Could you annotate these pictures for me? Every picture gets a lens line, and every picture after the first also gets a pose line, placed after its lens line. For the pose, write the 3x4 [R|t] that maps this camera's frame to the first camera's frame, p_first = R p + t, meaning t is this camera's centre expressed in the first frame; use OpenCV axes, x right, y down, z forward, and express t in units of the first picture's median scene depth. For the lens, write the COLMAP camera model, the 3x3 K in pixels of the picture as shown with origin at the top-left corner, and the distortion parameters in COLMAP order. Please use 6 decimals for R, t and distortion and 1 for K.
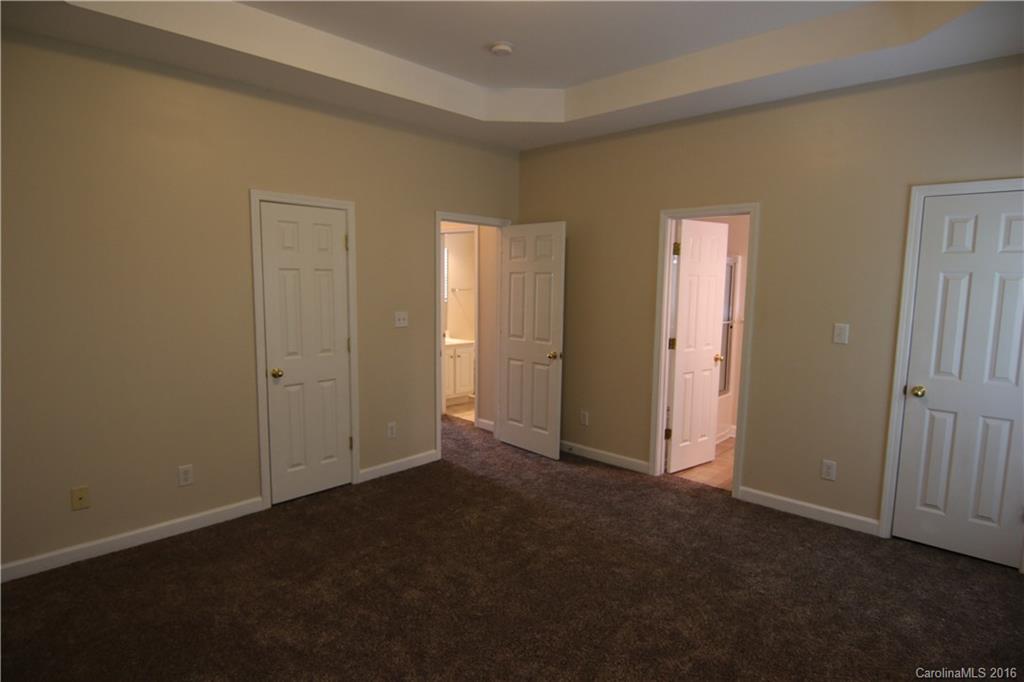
lens RADIAL K [[572.7, 0, 508.2], [0, 572.7, 341.0], [0, 0, 1]] dist [-0.006317, -0.007187]
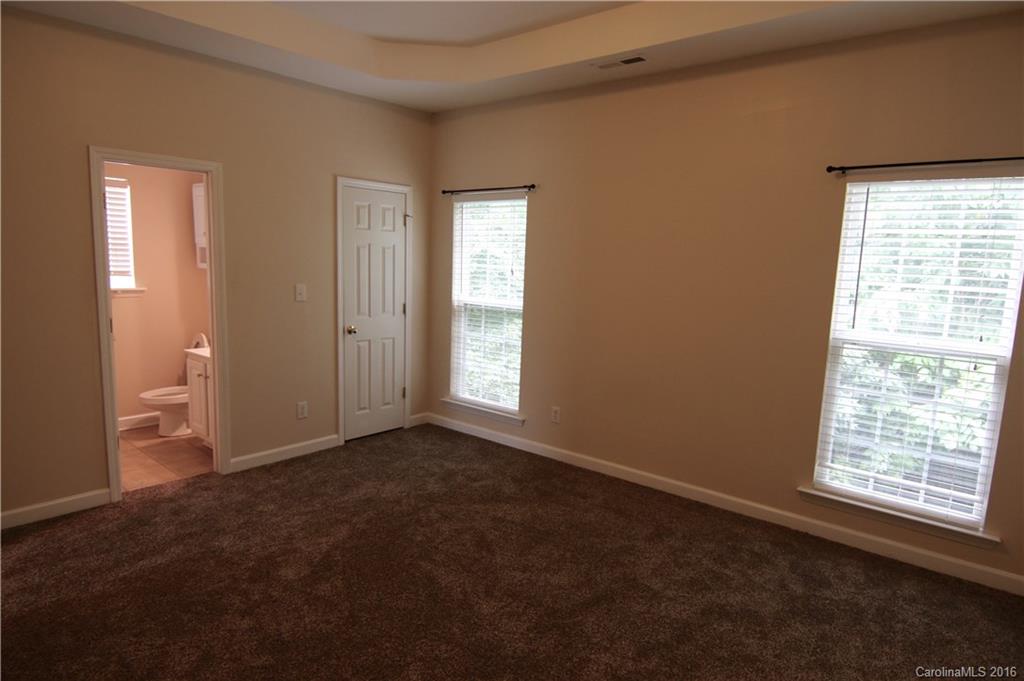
lens RADIAL K [[578.2, 0, 519.5], [0, 578.2, 337.9], [0, 0, 1]] dist [0.003774, 0.001850]
pose [[-0.035026, -0.145926, 0.988675, -0.640044], [0.087303, 0.985054, 0.148485, -0.060641], [-0.995566, 0.091515, -0.021763, 0.597796]]
